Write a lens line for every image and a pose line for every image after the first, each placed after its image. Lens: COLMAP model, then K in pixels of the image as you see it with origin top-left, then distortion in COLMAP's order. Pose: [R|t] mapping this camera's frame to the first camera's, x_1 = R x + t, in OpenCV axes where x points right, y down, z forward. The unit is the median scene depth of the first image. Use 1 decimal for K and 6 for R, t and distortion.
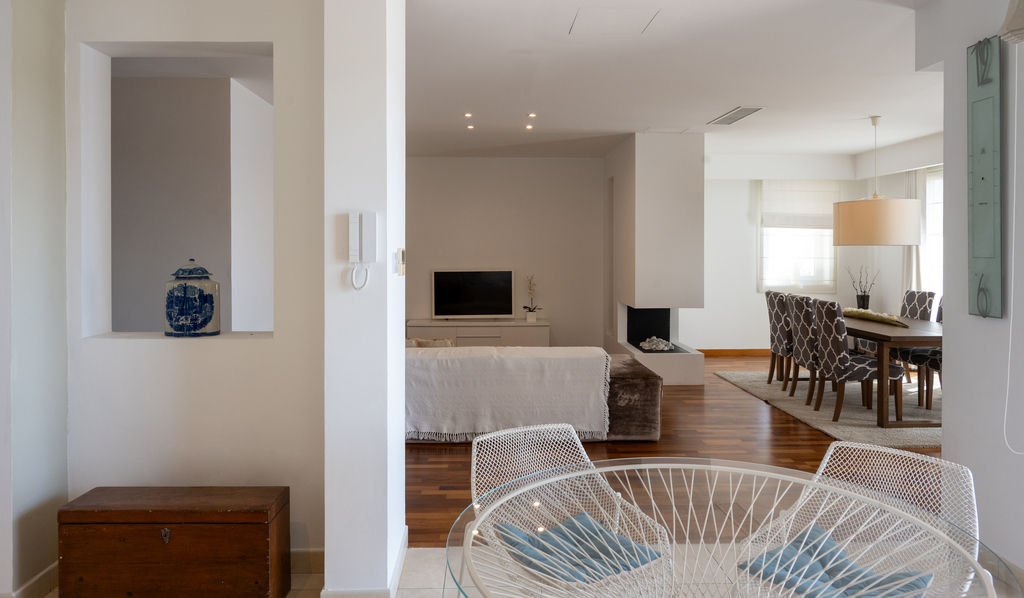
lens RADIAL K [[692.6, 0, 510.5], [0, 692.6, 253.6], [0, 0, 1]] dist [-0.001181, -0.000640]
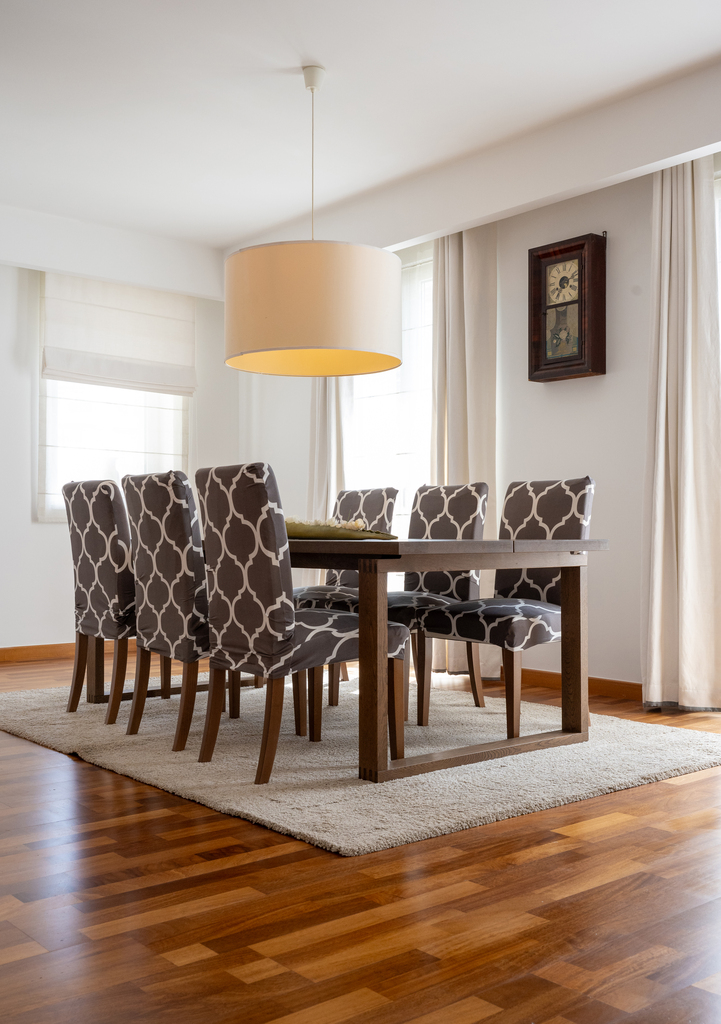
lens RADIAL K [[1077.5, 0, 360.5], [0, 1077.5, 512.0], [0, 0, 1]] dist [0.009435, 0.014449]
pose [[0.792976, 0.007312, 0.609208, 0.139483], [0.006397, 0.999773, -0.020326, 0.097236], [-0.609219, 0.020015, 0.792750, 0.451684]]
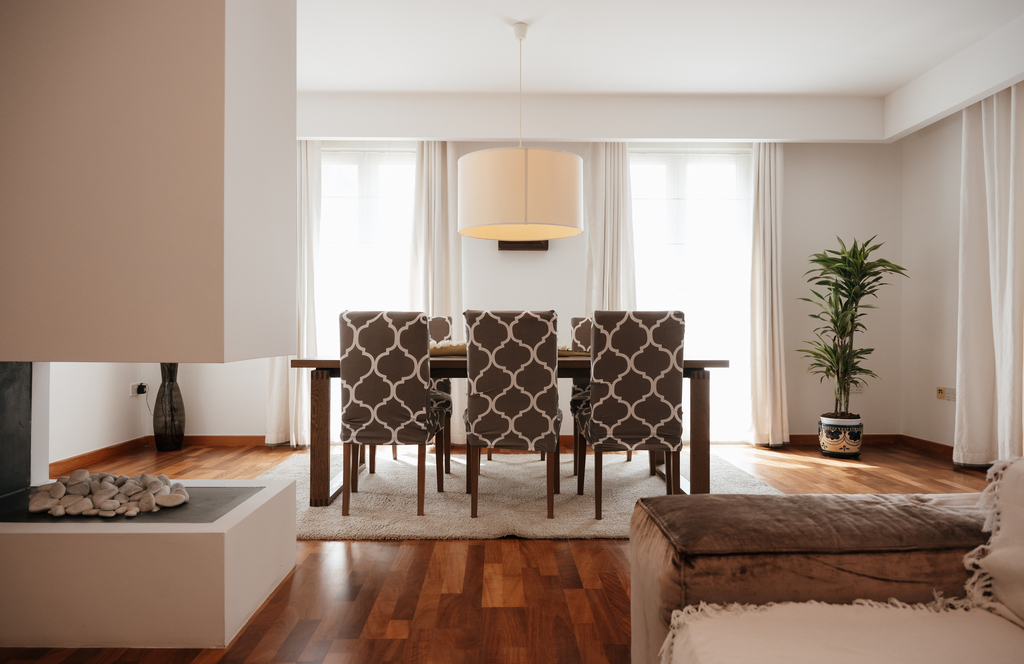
lens RADIAL K [[710.8, 0, 512.0], [0, 710.8, 332.0], [0, 0, 1]] dist [0.007944, 0.001165]
pose [[0.025245, -0.005370, 0.999667, -0.110265], [0.006063, 0.999968, 0.005218, 0.074569], [-0.999663, 0.005930, 0.025277, 1.005972]]
